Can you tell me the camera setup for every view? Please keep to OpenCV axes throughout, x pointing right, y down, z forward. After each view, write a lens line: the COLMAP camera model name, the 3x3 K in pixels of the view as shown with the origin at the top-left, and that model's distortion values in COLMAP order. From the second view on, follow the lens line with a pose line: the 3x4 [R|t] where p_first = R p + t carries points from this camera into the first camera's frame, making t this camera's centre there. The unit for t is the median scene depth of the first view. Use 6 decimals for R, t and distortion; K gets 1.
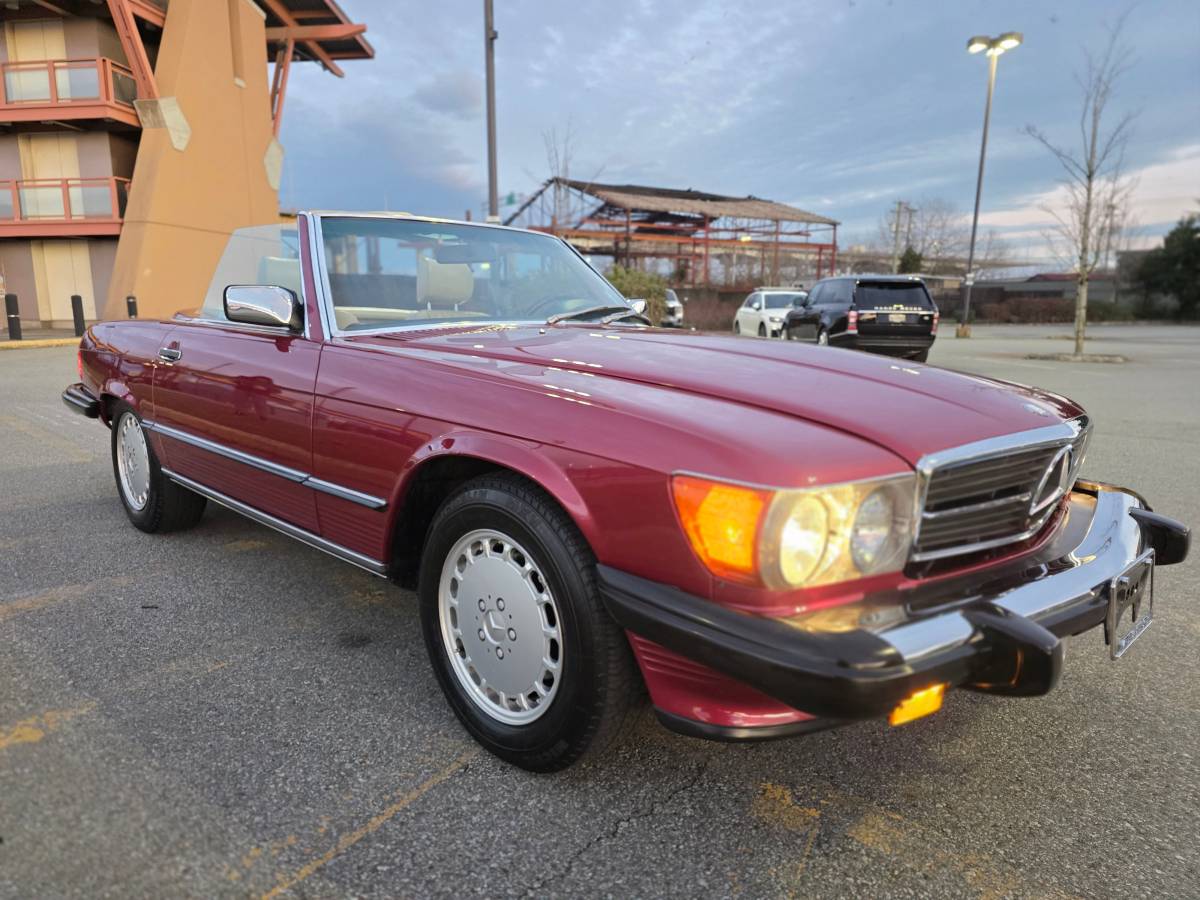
lens RADIAL K [[861.6, 0, 600.0], [0, 861.6, 450.0], [0, 0, 1]] dist [0.048553, -0.042492]
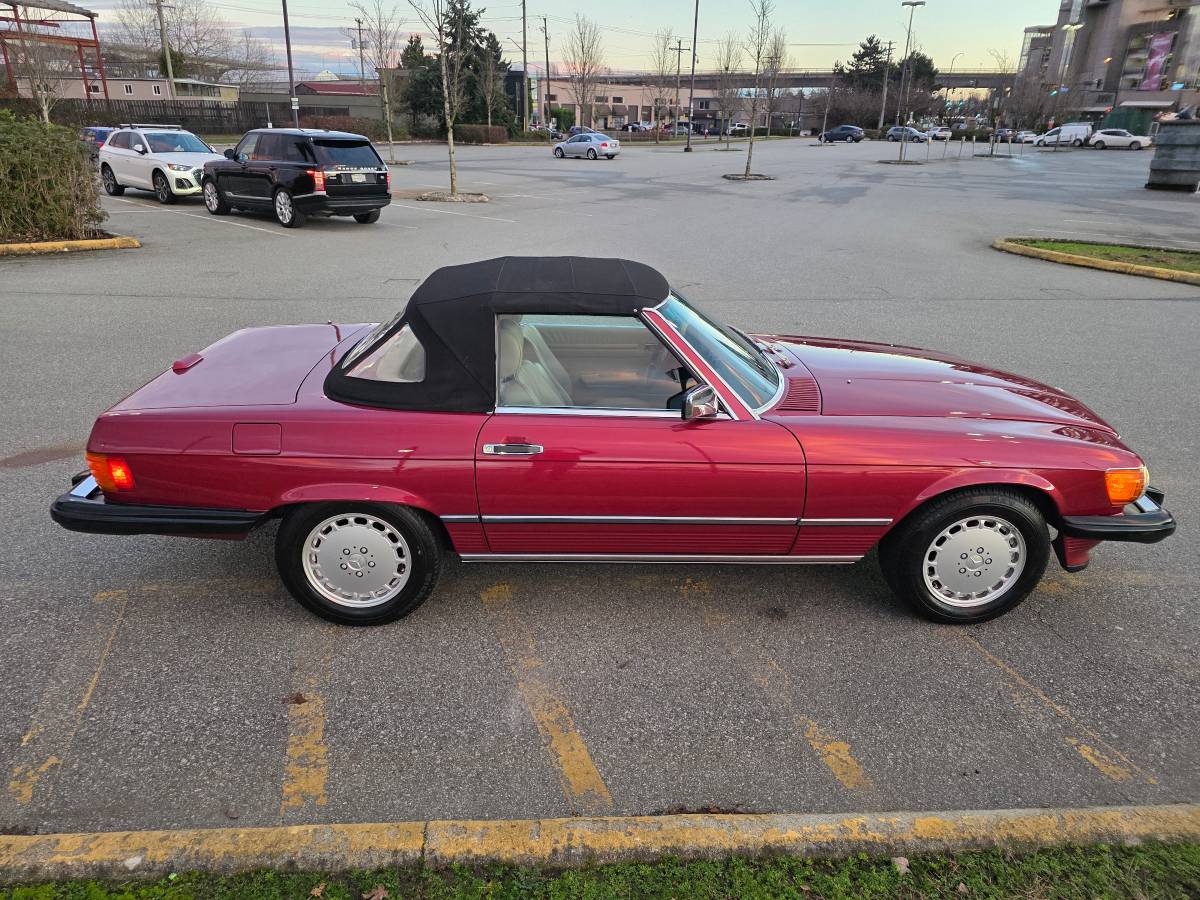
lens RADIAL K [[861.6, 0, 600.0], [0, 861.6, 450.0], [0, 0, 1]] dist [0.048553, -0.042492]
pose [[0.633996, -0.278236, 0.721550, -1.625824], [0.096696, 0.954234, 0.282999, -0.542379], [-0.767267, -0.109649, 0.631884, 0.382810]]
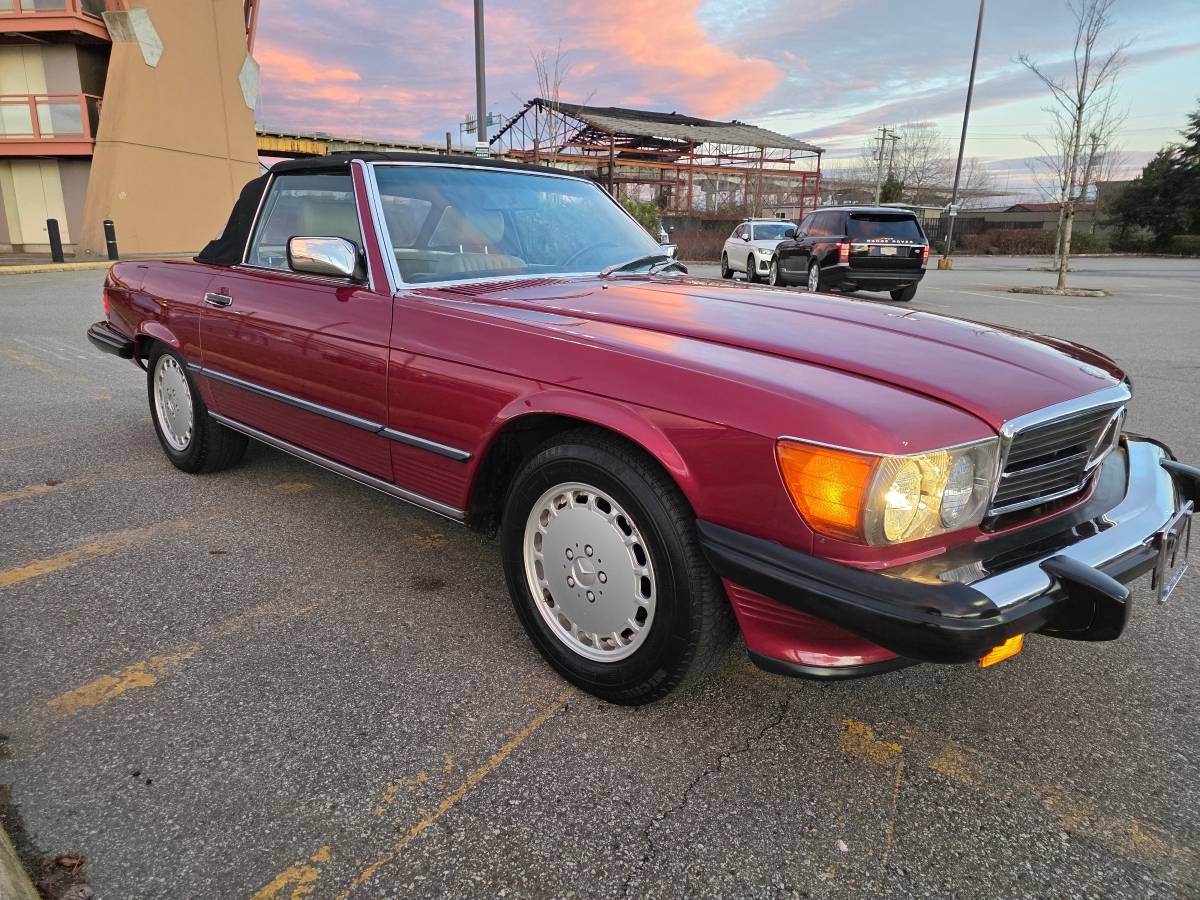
lens RADIAL K [[856.5, 0, 601.1], [0, 856.5, 437.9], [0, 0, 1]] dist [0.056396, -0.045549]
pose [[0.999464, 0.001137, 0.032713, -0.122163], [-0.003486, 0.997411, 0.071832, -0.035079], [-0.032547, -0.071907, 0.996880, -0.031650]]
